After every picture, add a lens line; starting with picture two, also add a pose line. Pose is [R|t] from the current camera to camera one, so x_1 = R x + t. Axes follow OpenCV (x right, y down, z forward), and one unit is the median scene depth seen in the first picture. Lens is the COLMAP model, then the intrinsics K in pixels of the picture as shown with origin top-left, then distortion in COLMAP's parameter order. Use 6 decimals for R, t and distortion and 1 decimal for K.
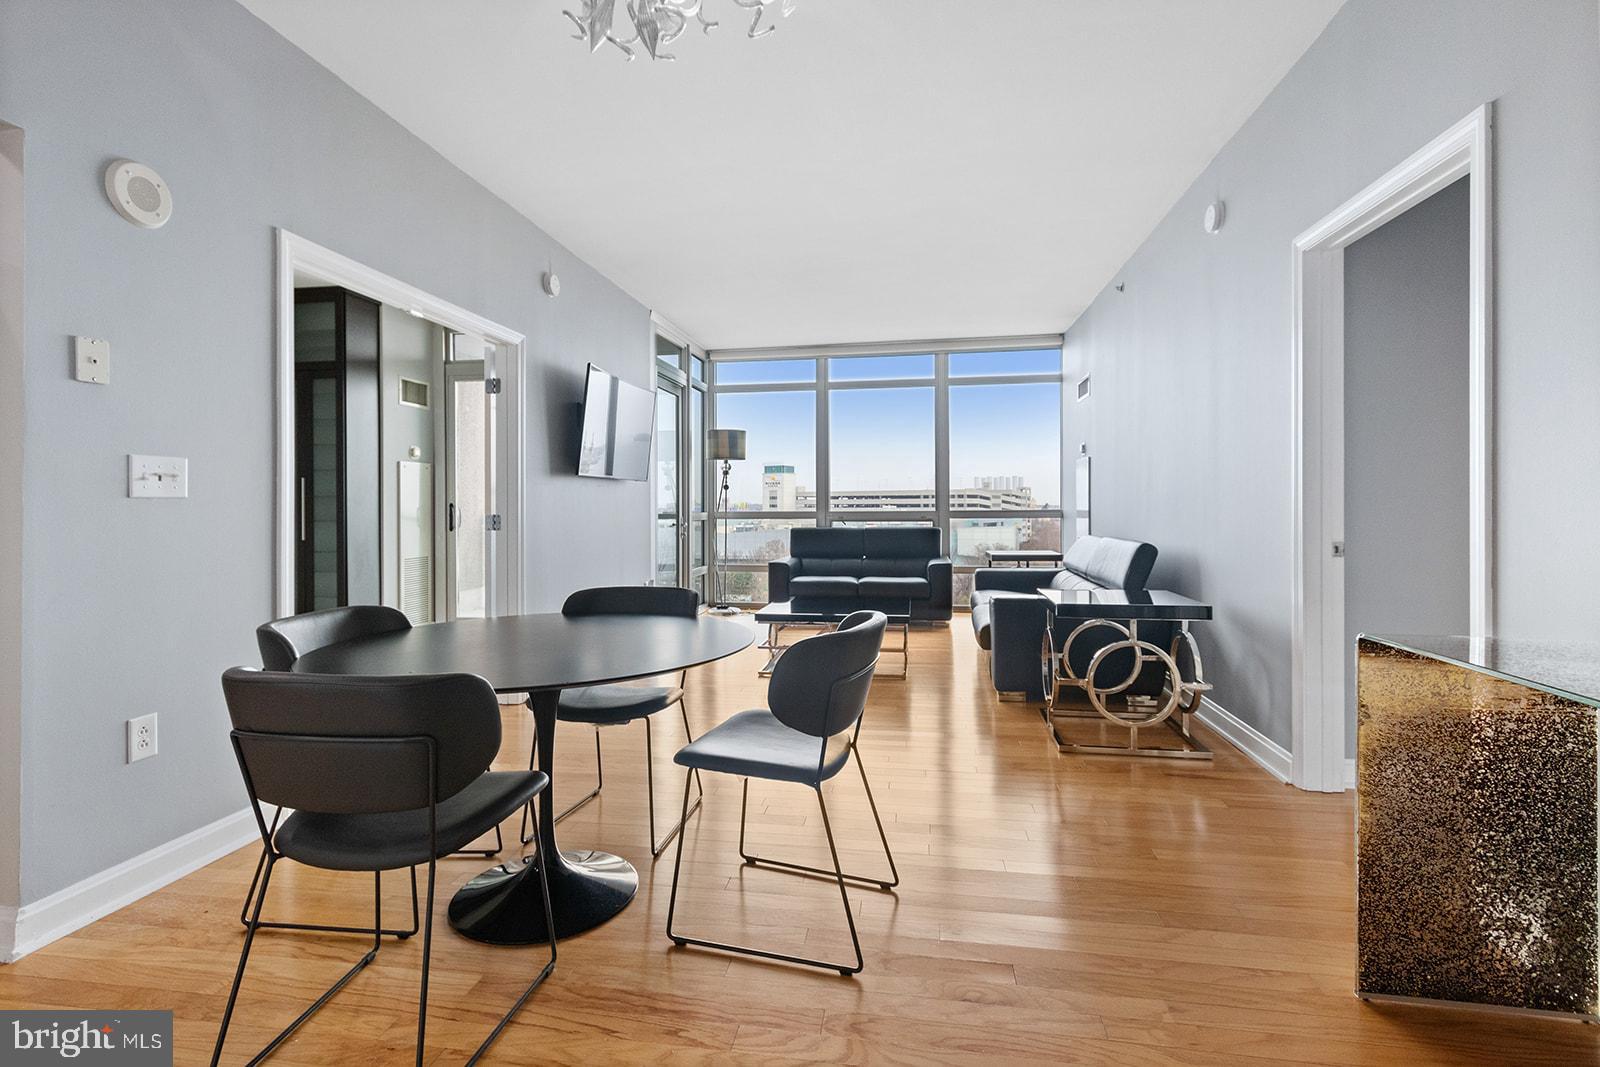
lens RADIAL K [[743.7, 0, 791.8], [0, 743.7, 508.3], [0, 0, 1]] dist [-0.002462, -0.000690]
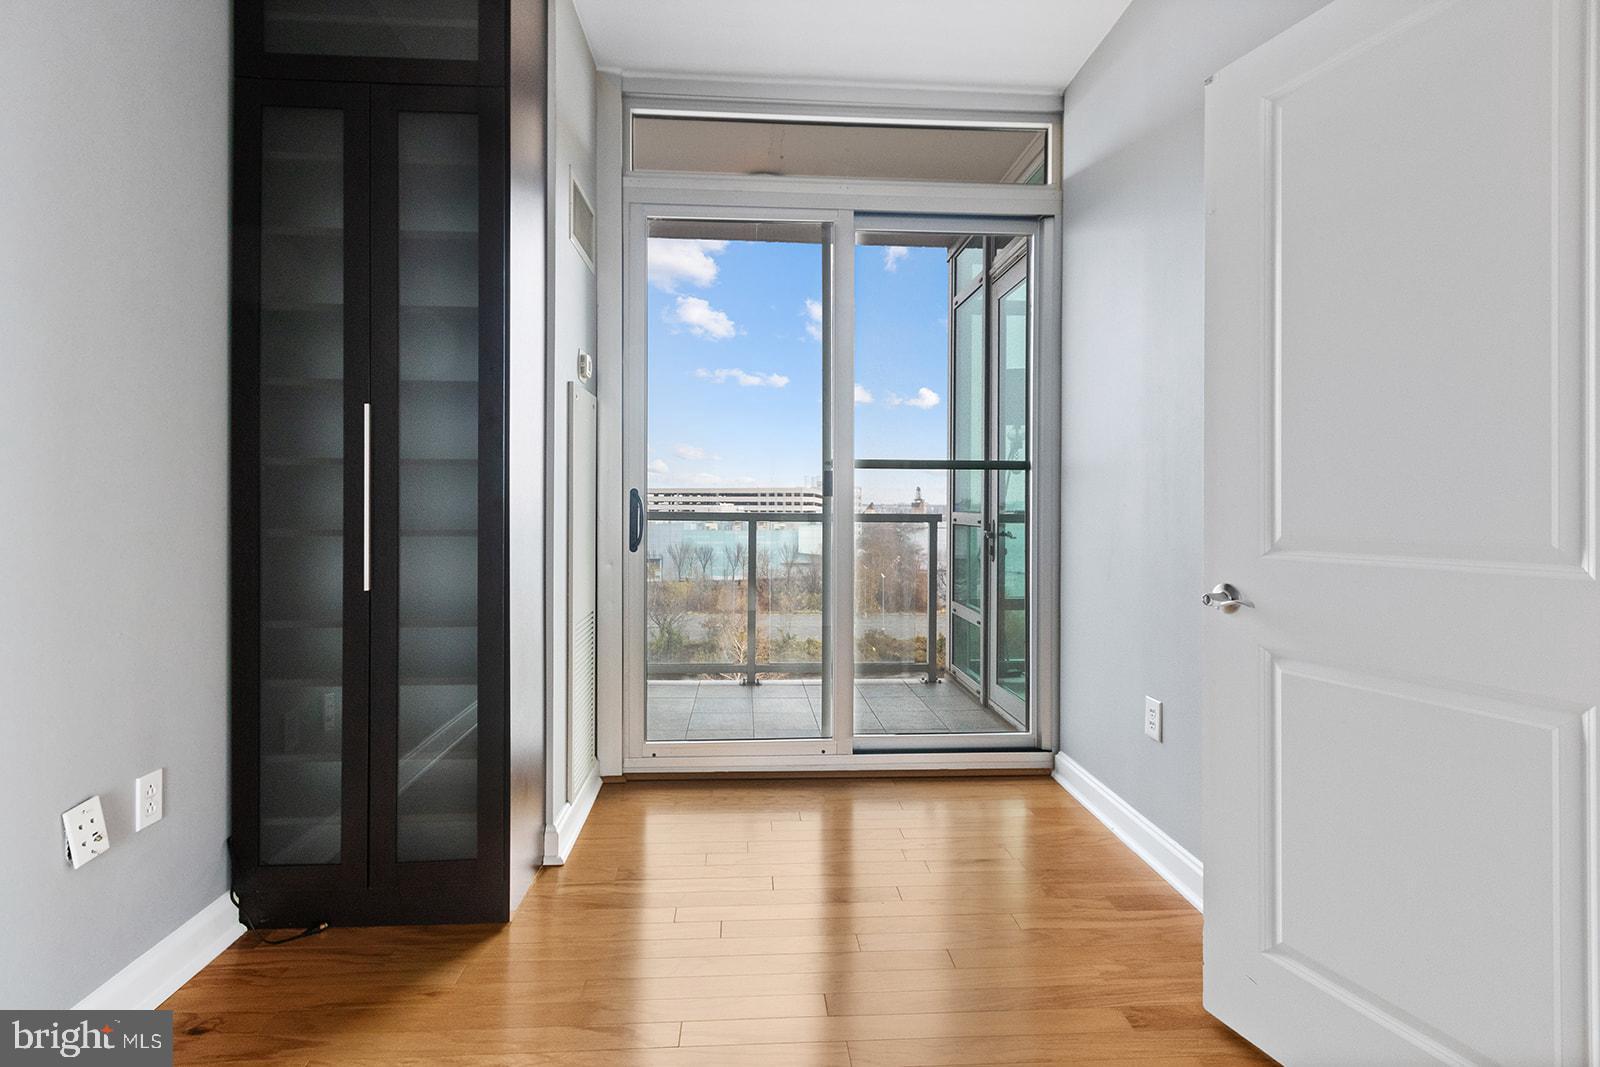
lens RADIAL K [[757.7, 0, 799.6], [0, 757.7, 512.4], [0, 0, 1]] dist [0.003776, -0.000119]
pose [[0.974281, 0.005449, 0.225271, -0.485606], [-0.007322, 0.999945, 0.007480, 0.003197], [-0.225218, -0.008937, 0.974267, 0.558578]]
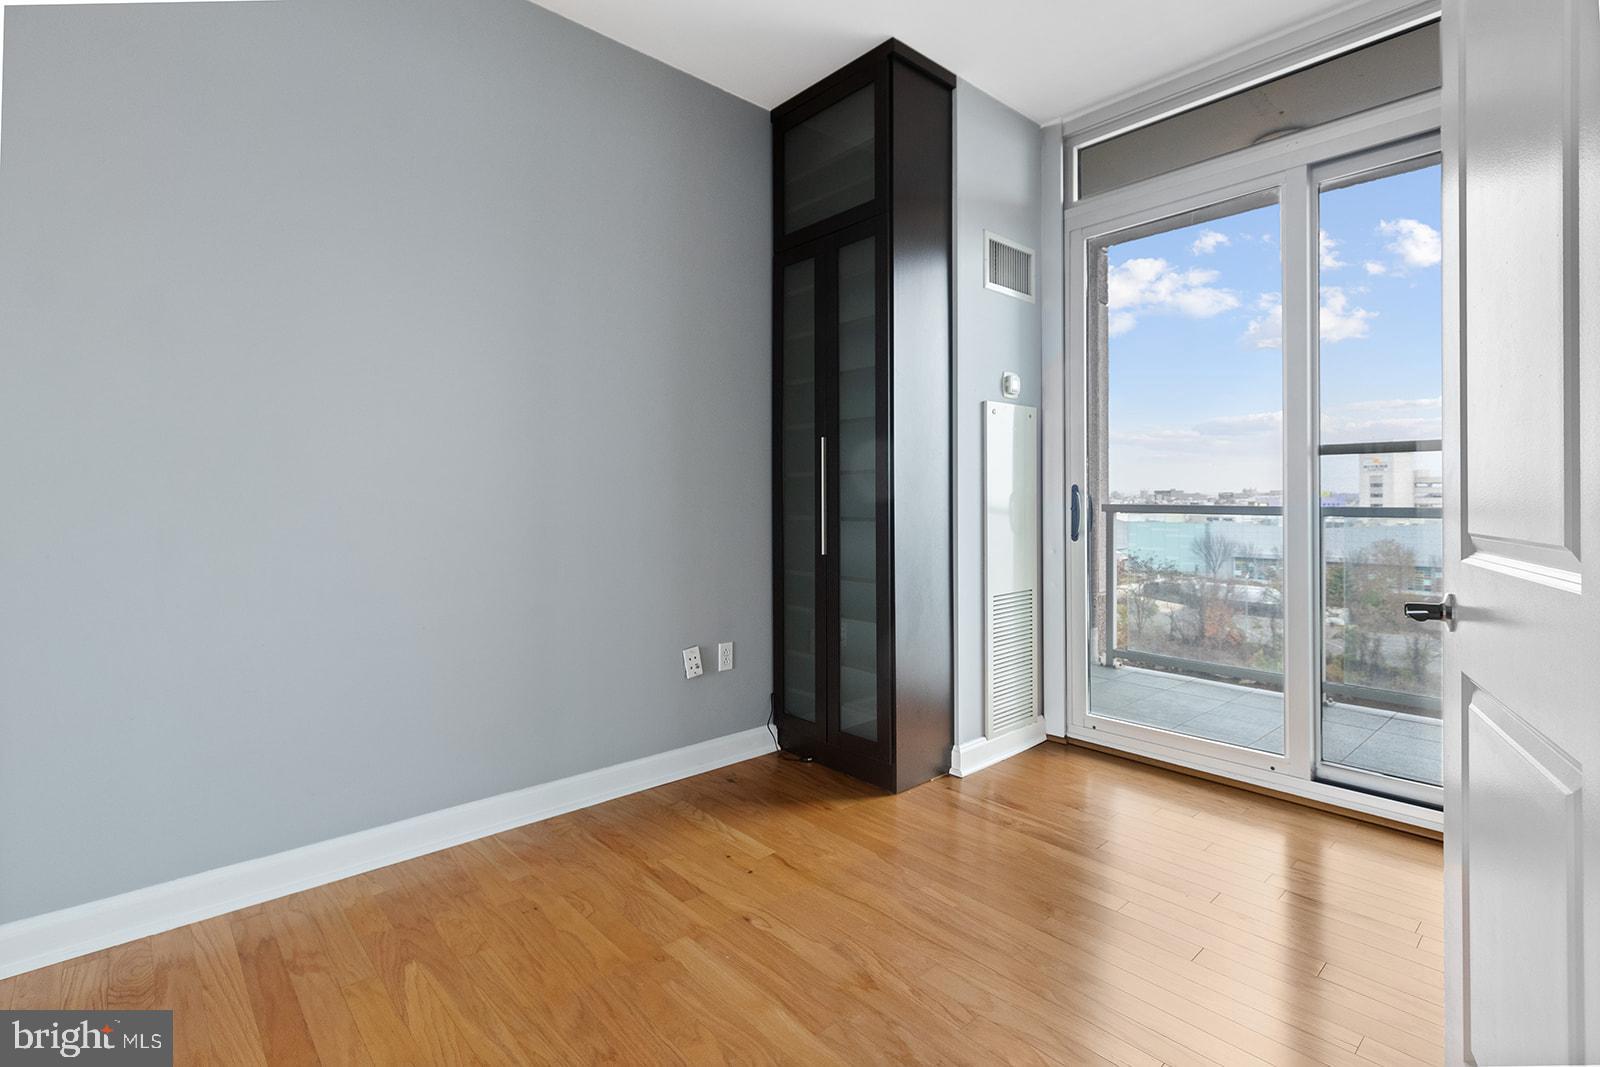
lens RADIAL K [[749.4, 0, 792.0], [0, 749.4, 504.5], [0, 0, 1]] dist [0.003092, 0.000216]
pose [[0.778507, 0.004910, -0.627617, -0.302851], [-0.000095, 0.999970, 0.007704, 0.002521], [0.627636, -0.005938, 0.778484, 0.509456]]
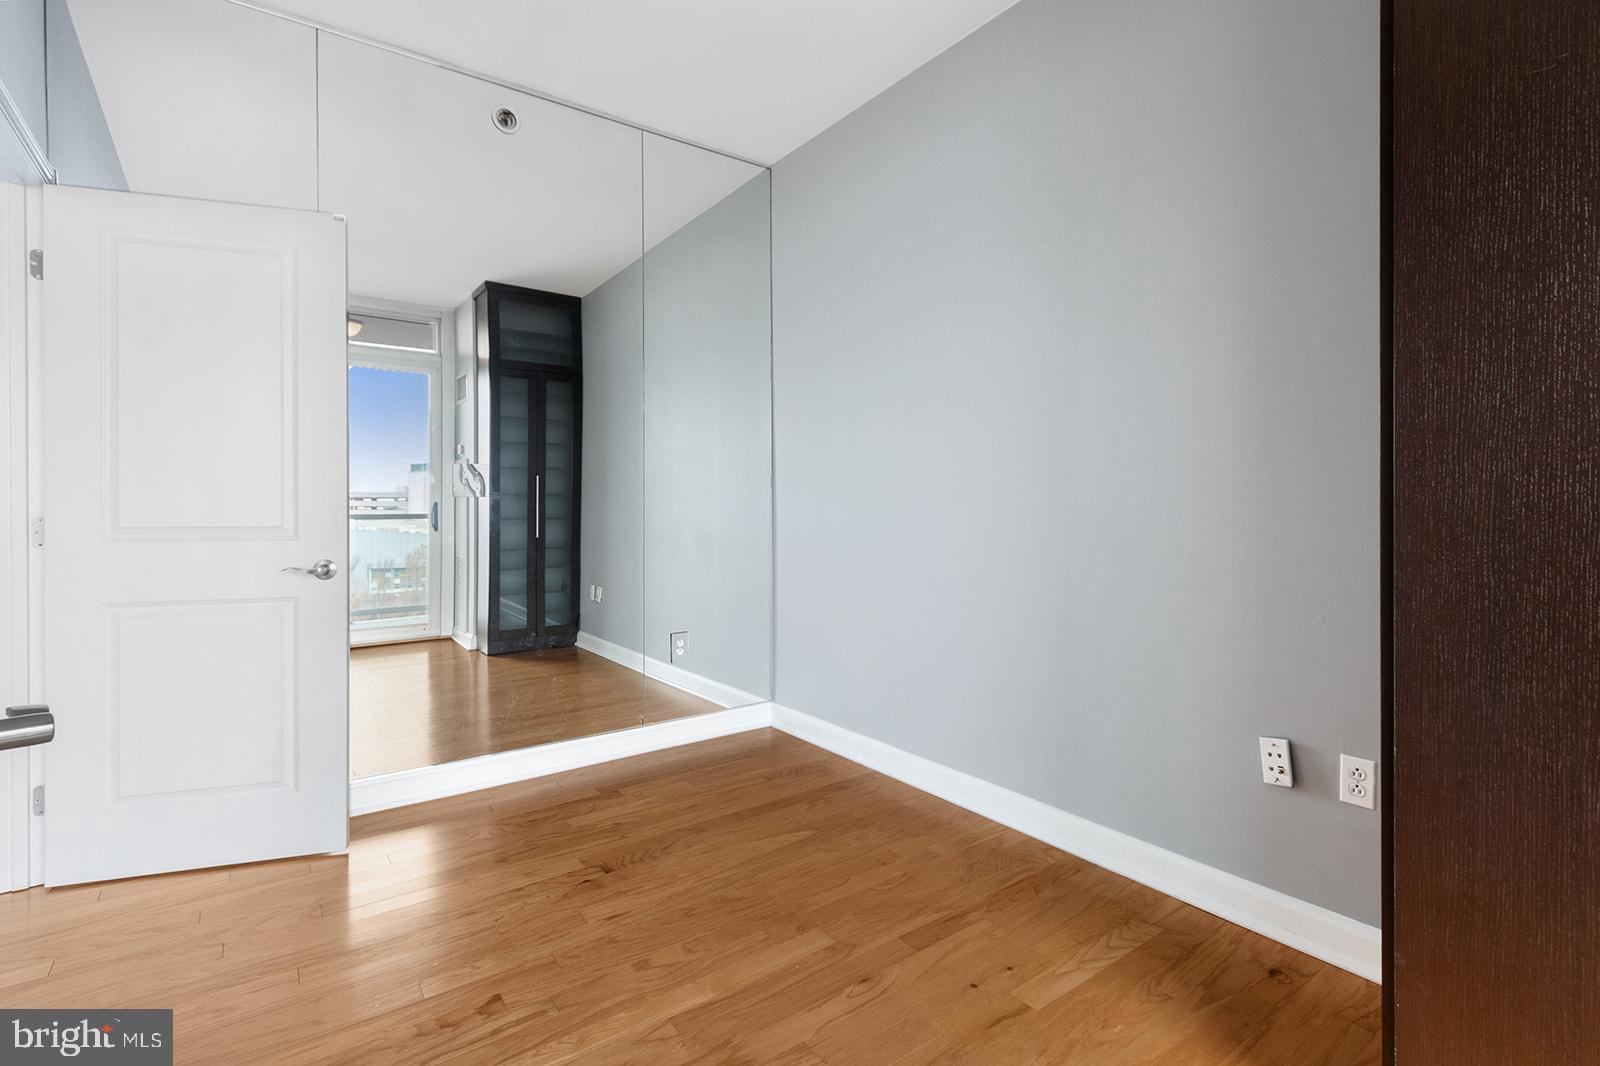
lens RADIAL K [[749.4, 0, 792.0], [0, 749.4, 504.0], [0, 0, 1]] dist [0.003092, 0.000216]
pose [[-0.704028, 0.003503, -0.710163, -0.297810], [0.004321, 0.999990, 0.000649, 0.001548], [0.710159, -0.002612, -0.704037, 0.911597]]
